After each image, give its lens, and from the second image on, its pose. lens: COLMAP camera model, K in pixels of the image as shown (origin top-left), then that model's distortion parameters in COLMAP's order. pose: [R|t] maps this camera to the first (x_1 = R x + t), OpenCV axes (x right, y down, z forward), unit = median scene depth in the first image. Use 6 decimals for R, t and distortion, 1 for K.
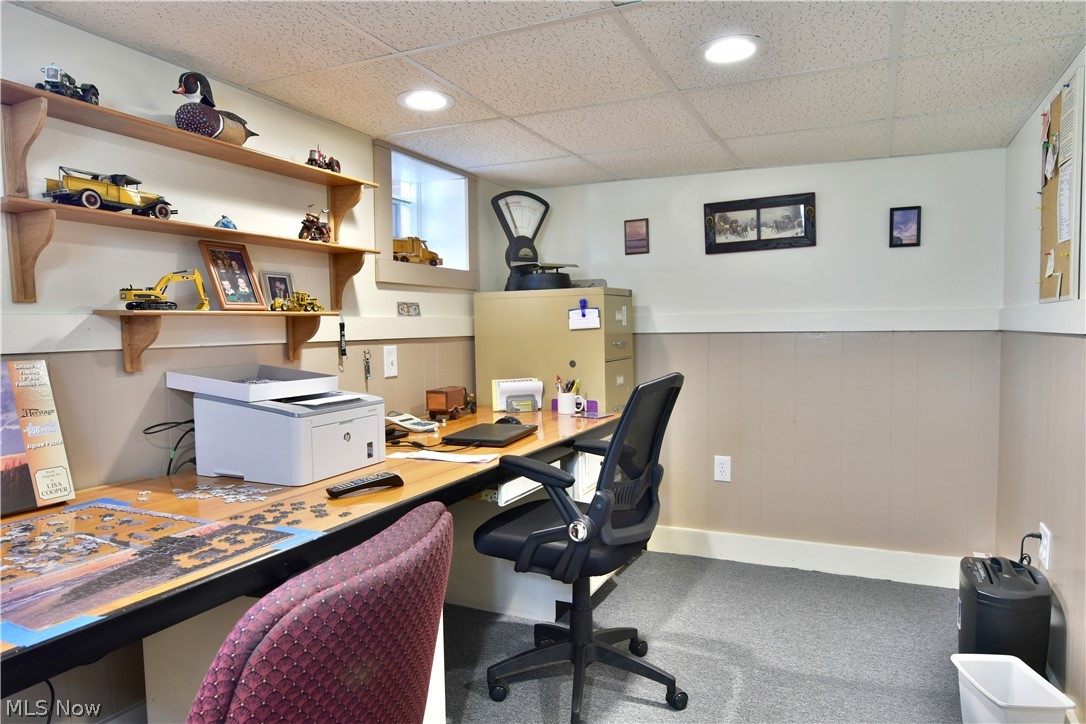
lens RADIAL K [[657.9, 0, 543.4], [0, 657.9, 363.0], [0, 0, 1]] dist [-0.010956, -0.006115]
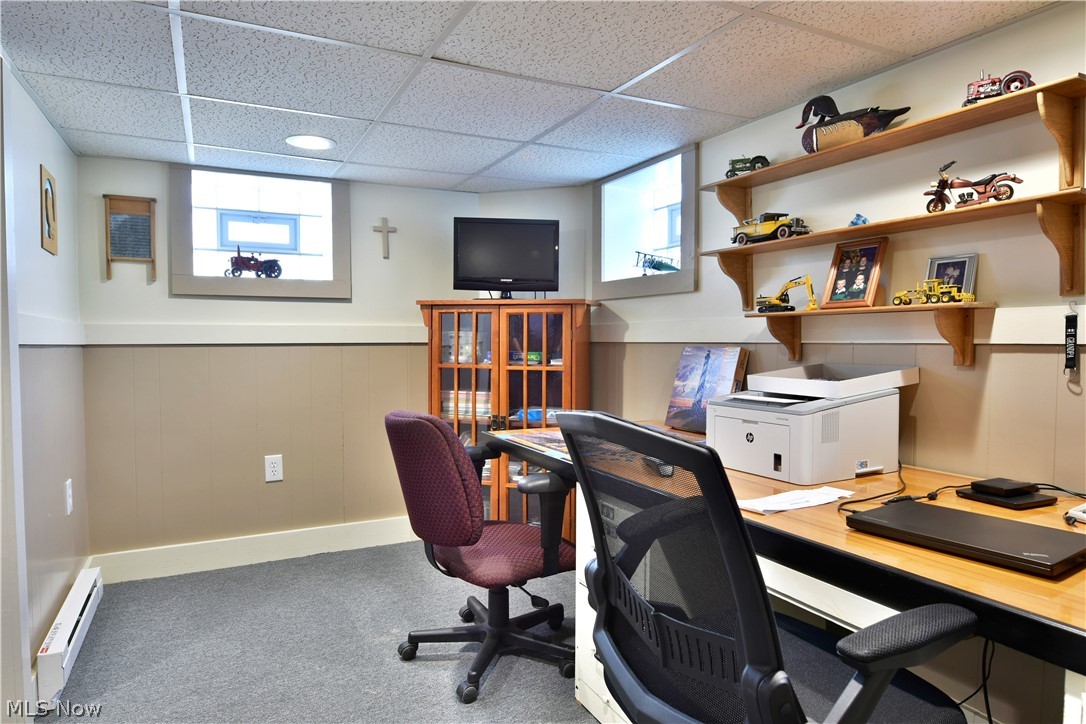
lens RADIAL K [[657.9, 0, 541.9], [0, 657.9, 363.4], [0, 0, 1]] dist [-0.010956, -0.006115]
pose [[-0.612864, 0.053546, -0.788372, 0.548676], [-0.026977, 0.995702, 0.088599, -0.063982], [0.789728, 0.075567, -0.608786, 1.104989]]
